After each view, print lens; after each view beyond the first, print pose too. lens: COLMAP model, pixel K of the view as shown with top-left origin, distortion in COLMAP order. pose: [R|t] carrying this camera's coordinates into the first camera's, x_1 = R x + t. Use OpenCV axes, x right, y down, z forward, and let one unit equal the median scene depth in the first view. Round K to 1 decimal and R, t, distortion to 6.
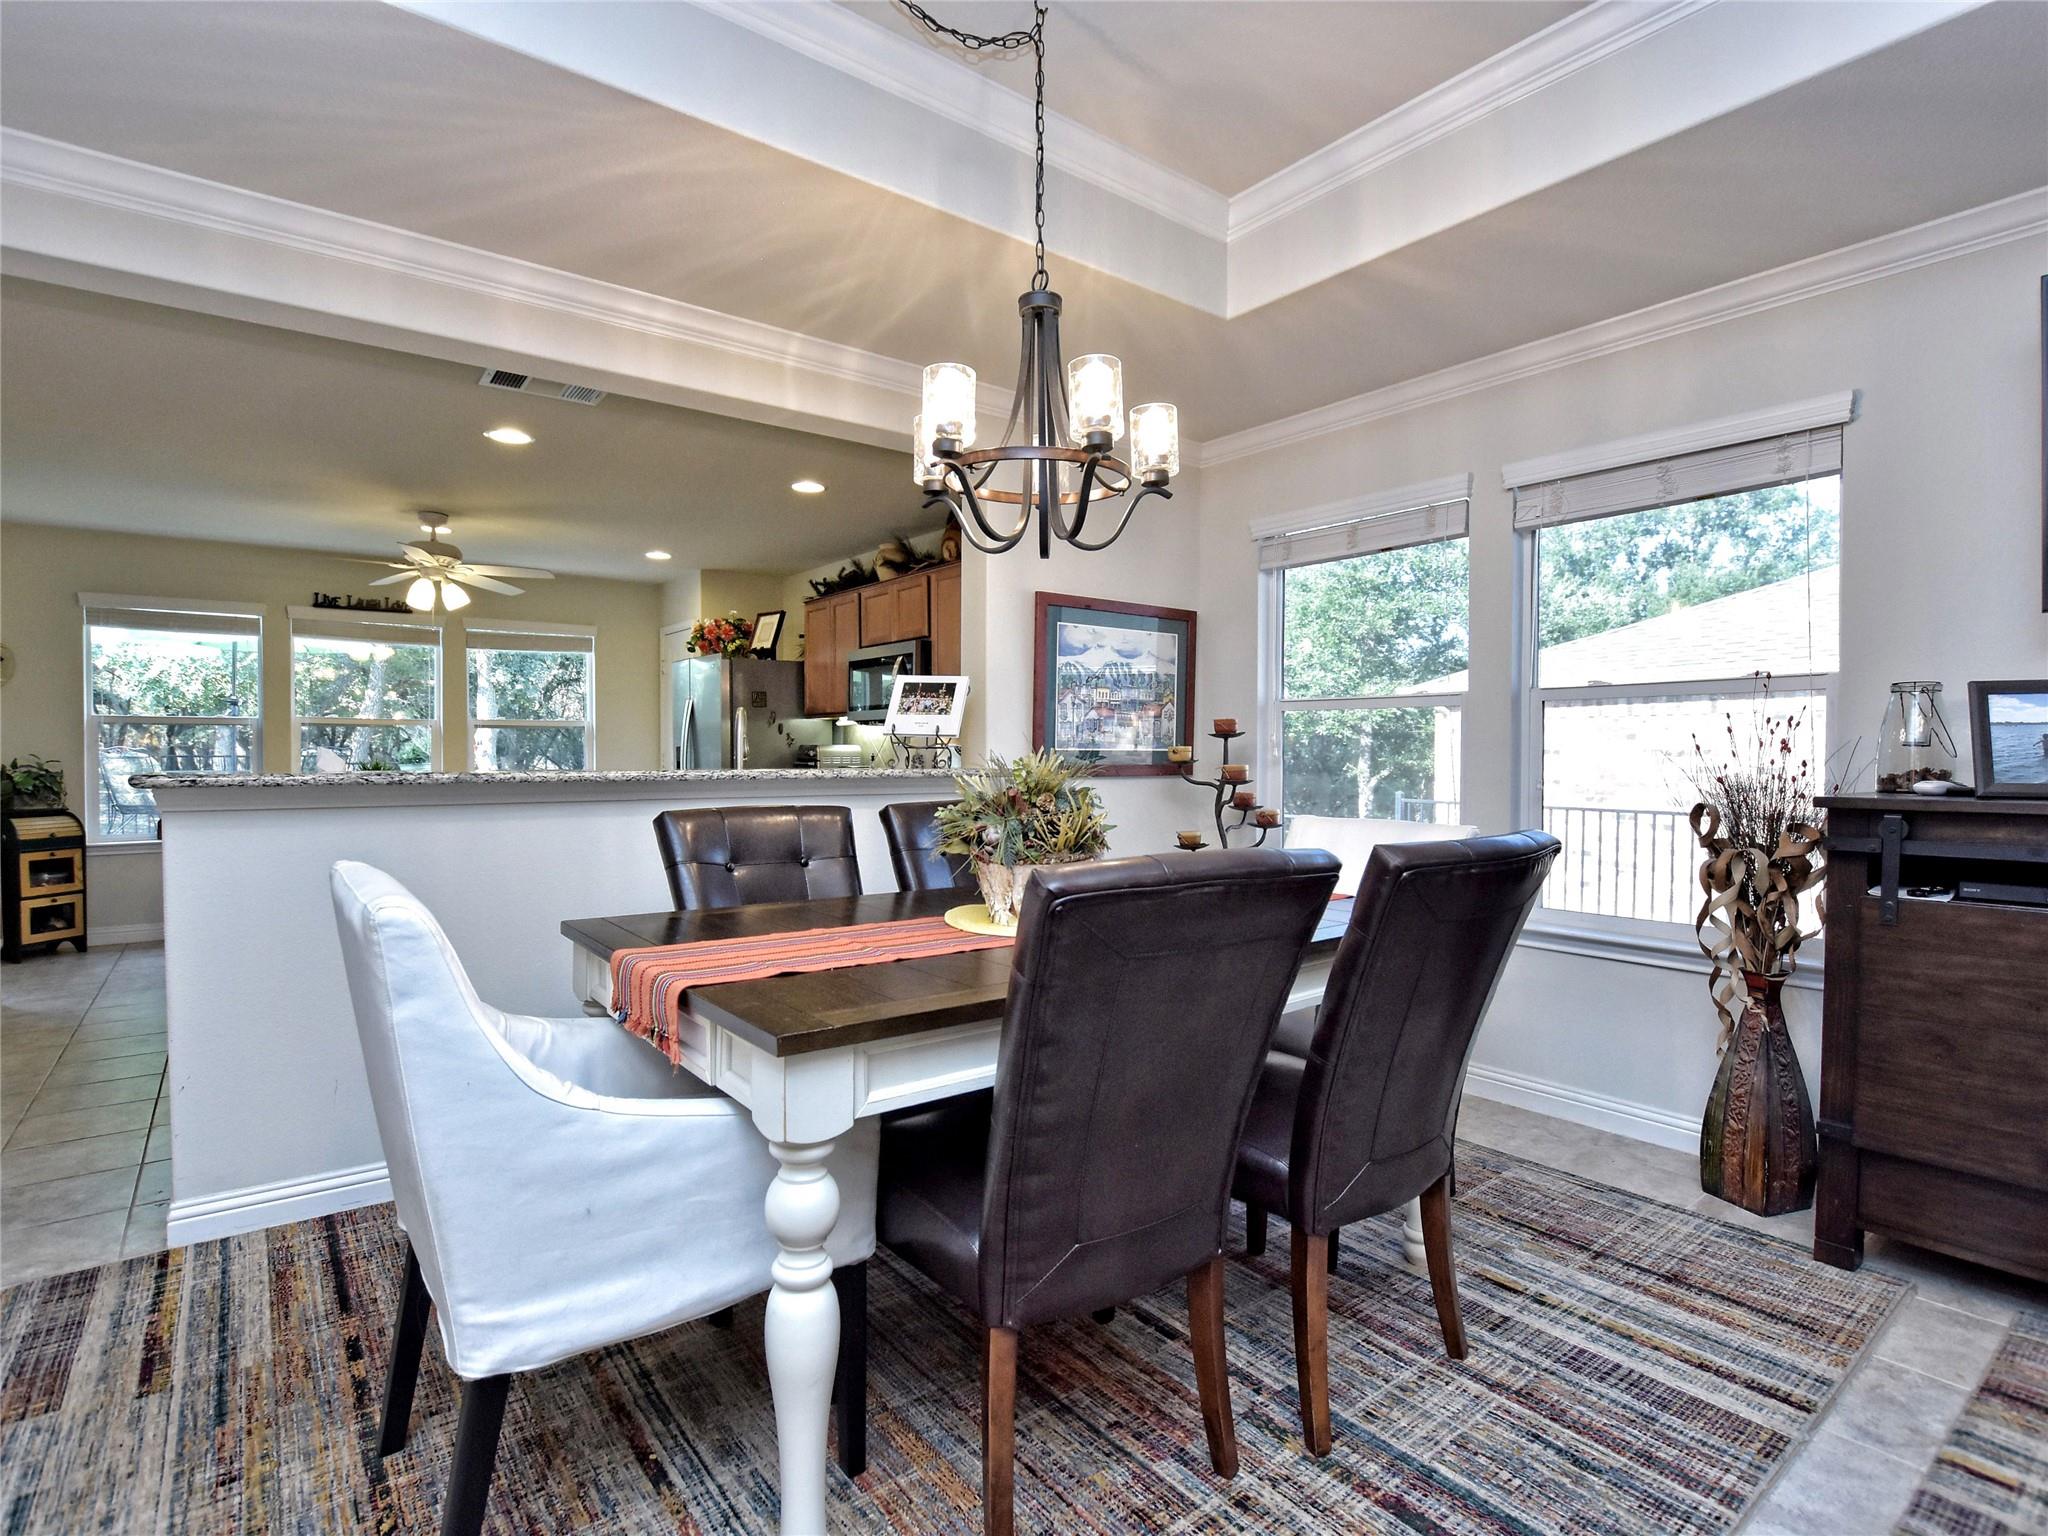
lens RADIAL K [[1018.2, 0, 1013.2], [0, 1018.2, 773.4], [0, 0, 1]] dist [-0.032011, 0.003070]
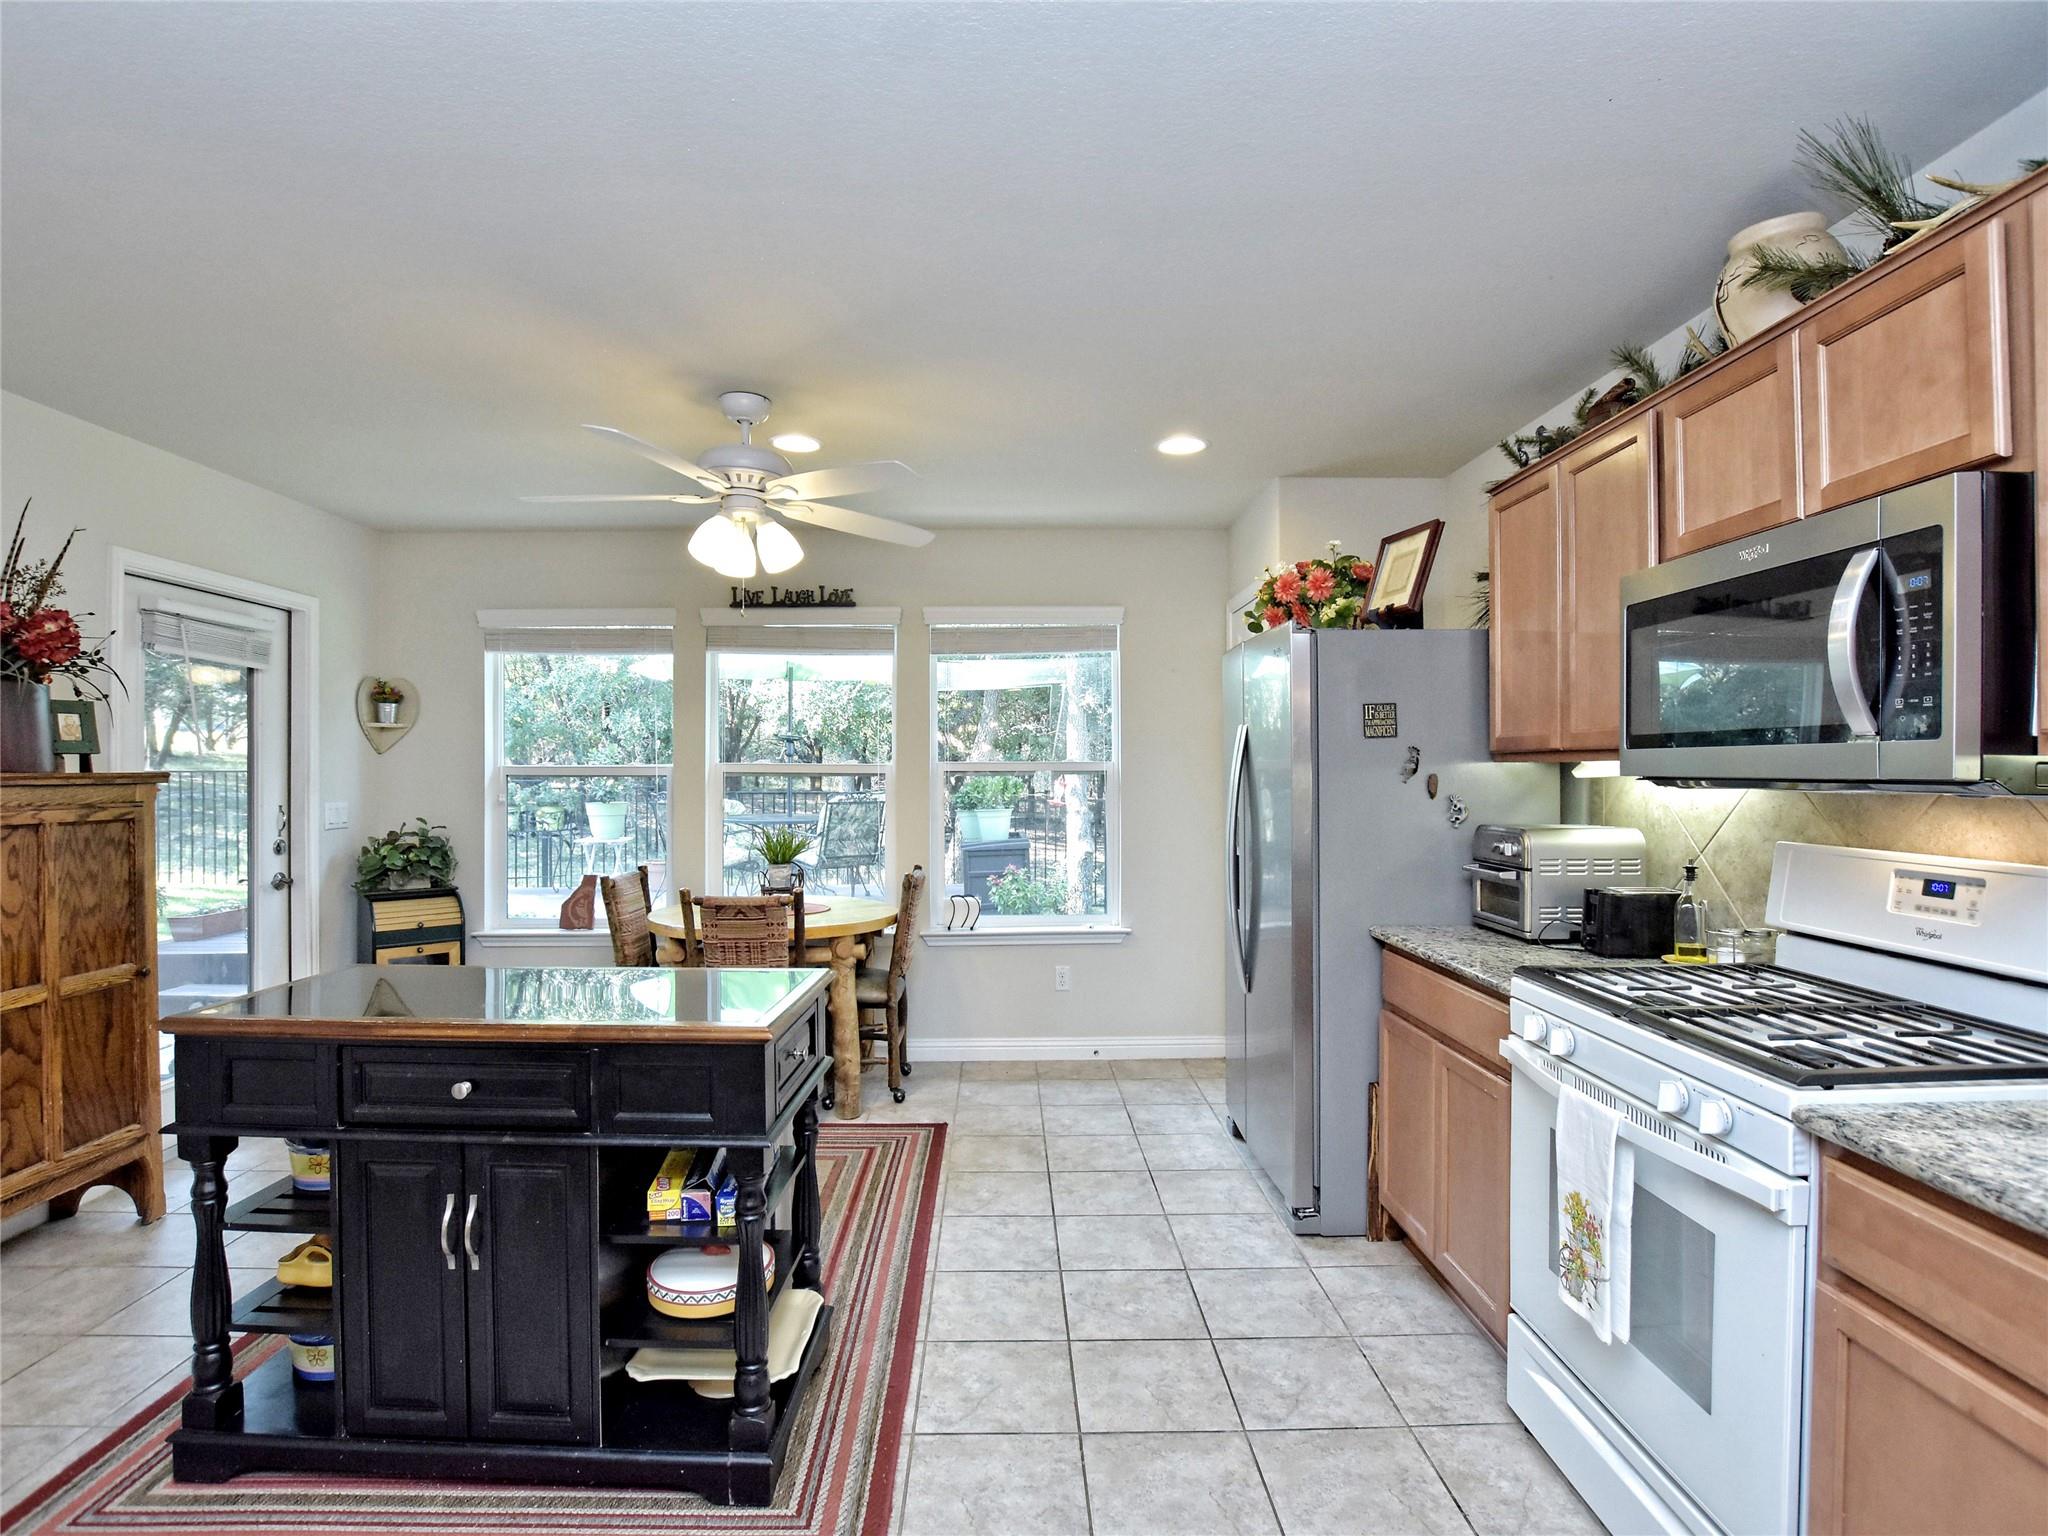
lens RADIAL K [[1018.2, 0, 1013.2], [0, 1018.2, 773.4], [0, 0, 1]] dist [-0.032011, 0.003070]
pose [[0.800067, -0.000247, -0.599911, -0.130368], [-0.009788, 0.999861, -0.013466, -0.048850], [0.599831, 0.016645, 0.799953, 0.639999]]
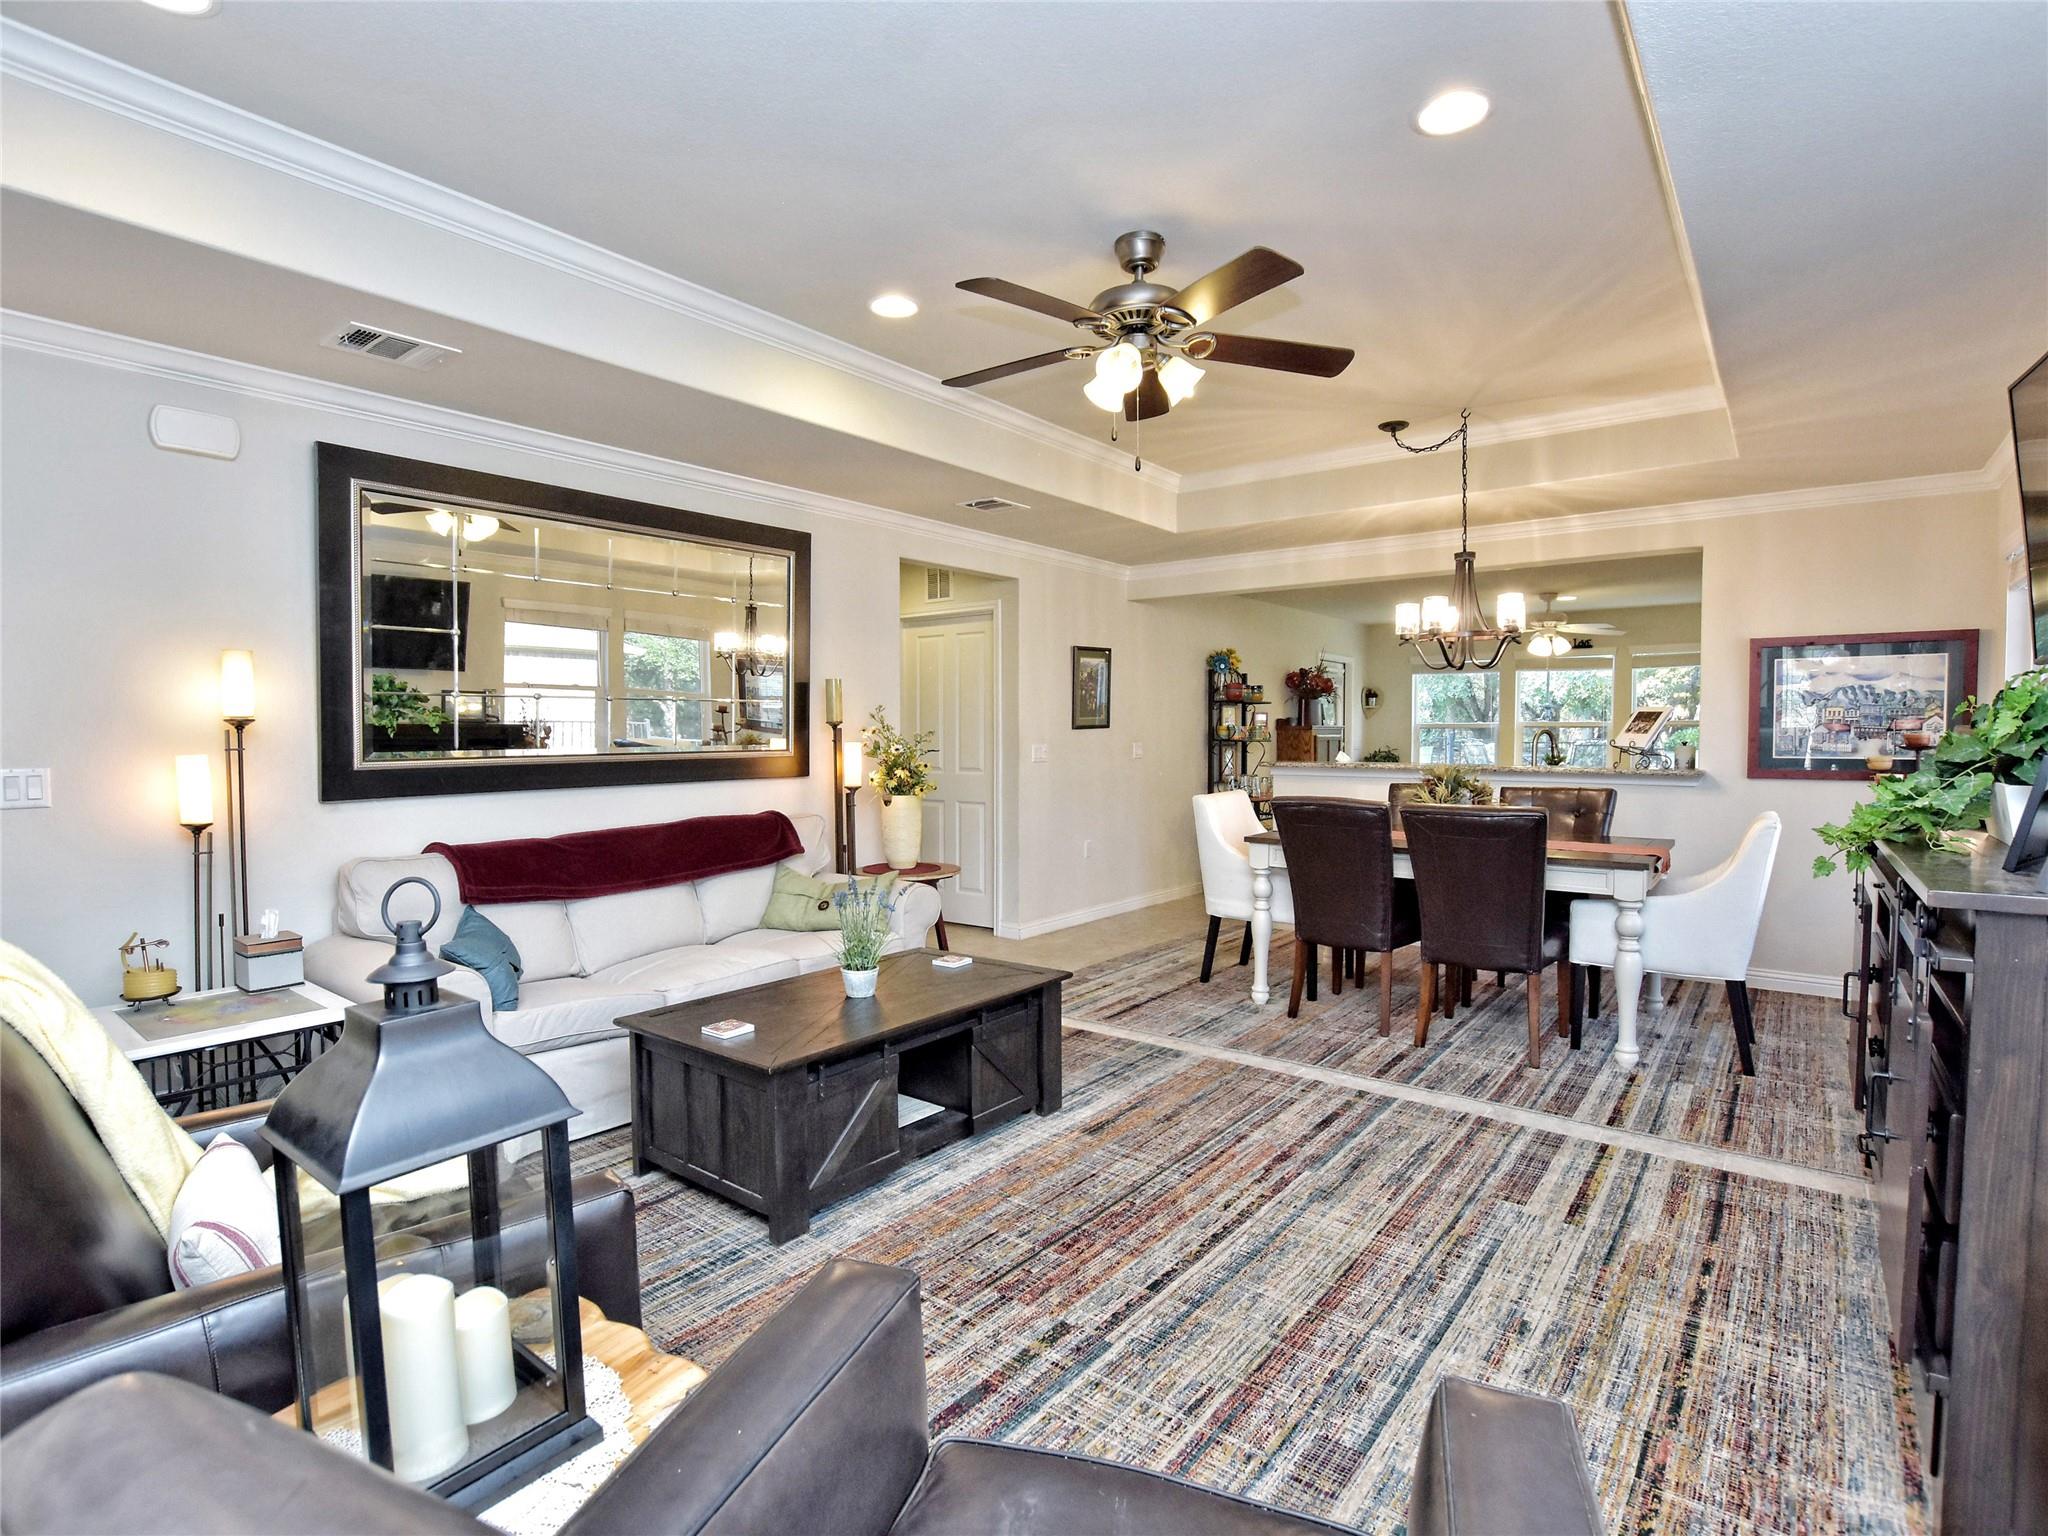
lens RADIAL K [[1018.2, 0, 1013.2], [0, 1018.2, 773.4], [0, 0, 1]] dist [-0.032011, 0.003070]
pose [[0.246043, 0.037099, -0.968549, 0.718244], [-0.015656, 0.999289, 0.034299, -0.021729], [0.969133, 0.006724, 0.246448, -0.175876]]
